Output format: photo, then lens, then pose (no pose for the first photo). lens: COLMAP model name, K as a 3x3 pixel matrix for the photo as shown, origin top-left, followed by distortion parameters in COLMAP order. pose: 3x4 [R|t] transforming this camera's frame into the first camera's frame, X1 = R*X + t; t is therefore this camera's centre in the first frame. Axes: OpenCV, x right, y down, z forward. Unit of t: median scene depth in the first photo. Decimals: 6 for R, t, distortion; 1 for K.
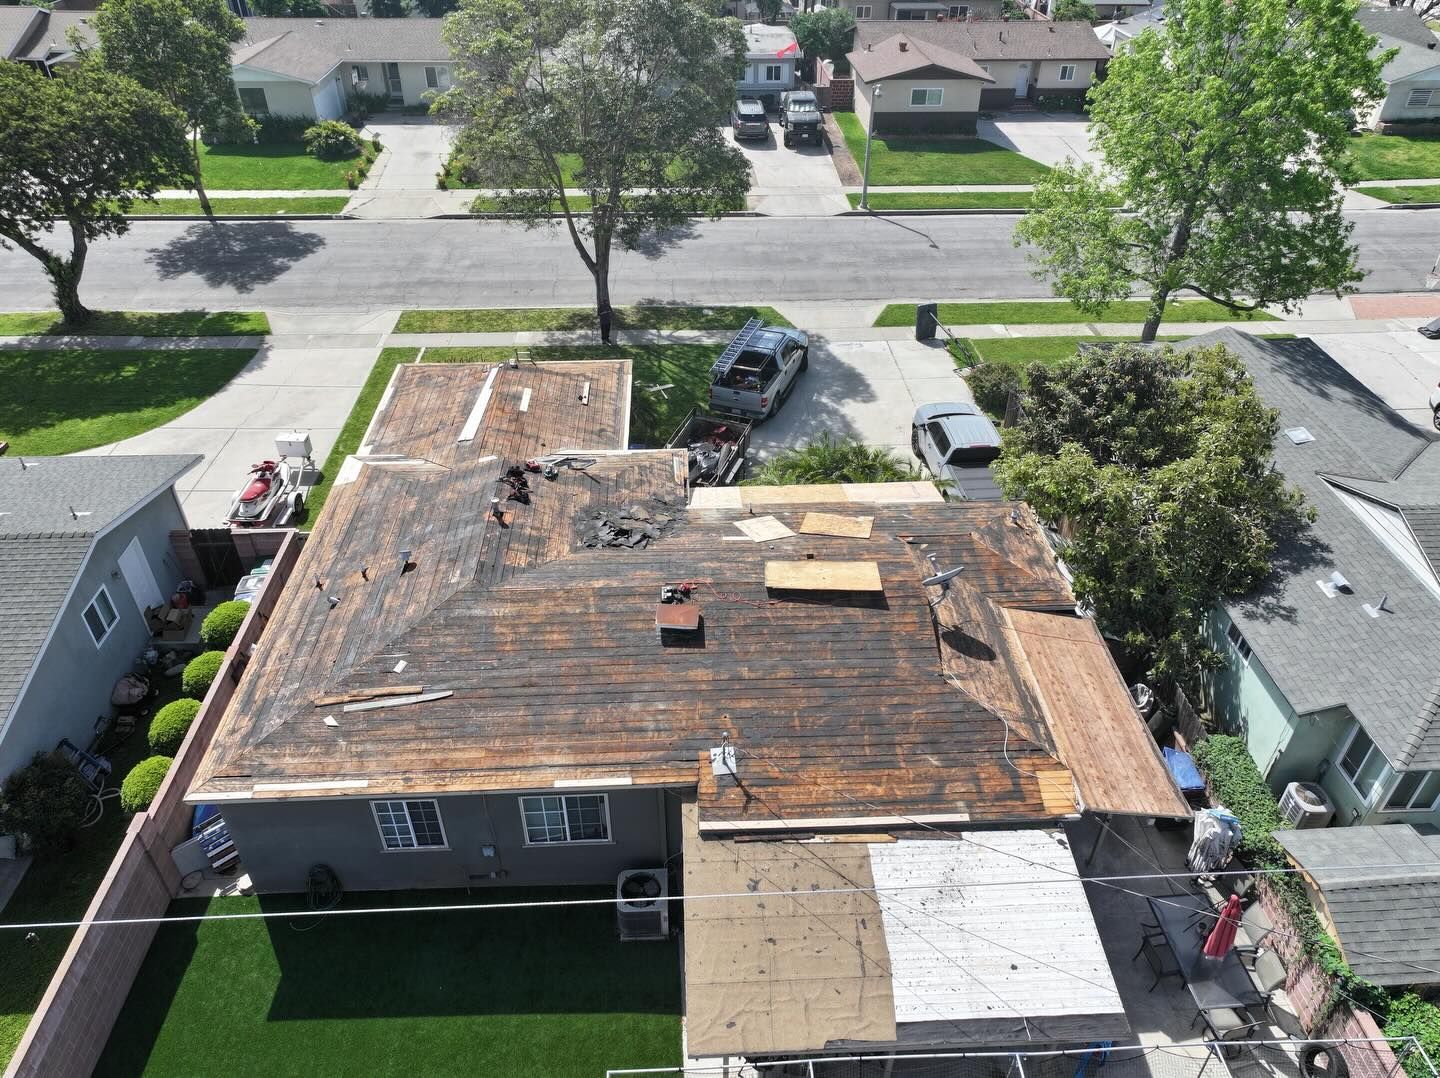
lens RADIAL K [[1011.5, 0, 723.4], [0, 1011.5, 536.3], [0, 0, 1]] dist [-0.003453, 0.018649]
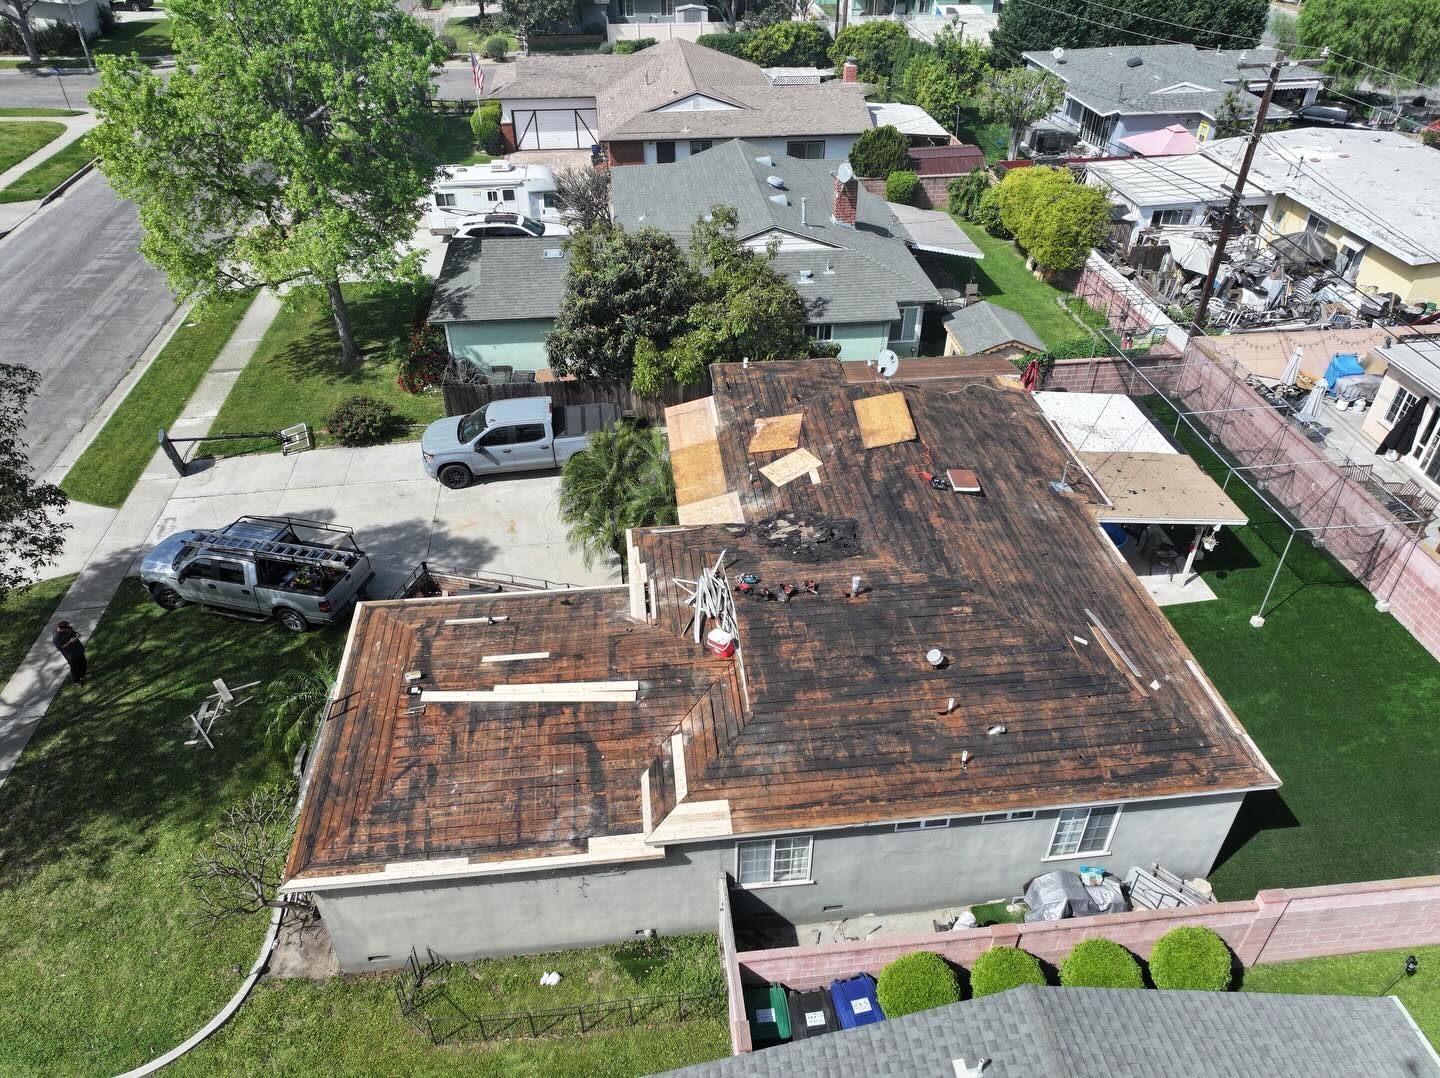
lens RADIAL K [[1011.5, 0, 723.4], [0, 1011.5, 536.3], [0, 0, 1]] dist [-0.003453, 0.018649]
pose [[-0.065864, -0.597405, 0.799230, -0.717025], [0.588447, 0.623610, 0.514627, -0.464841], [-0.805849, 0.504200, 0.310468, 0.621511]]
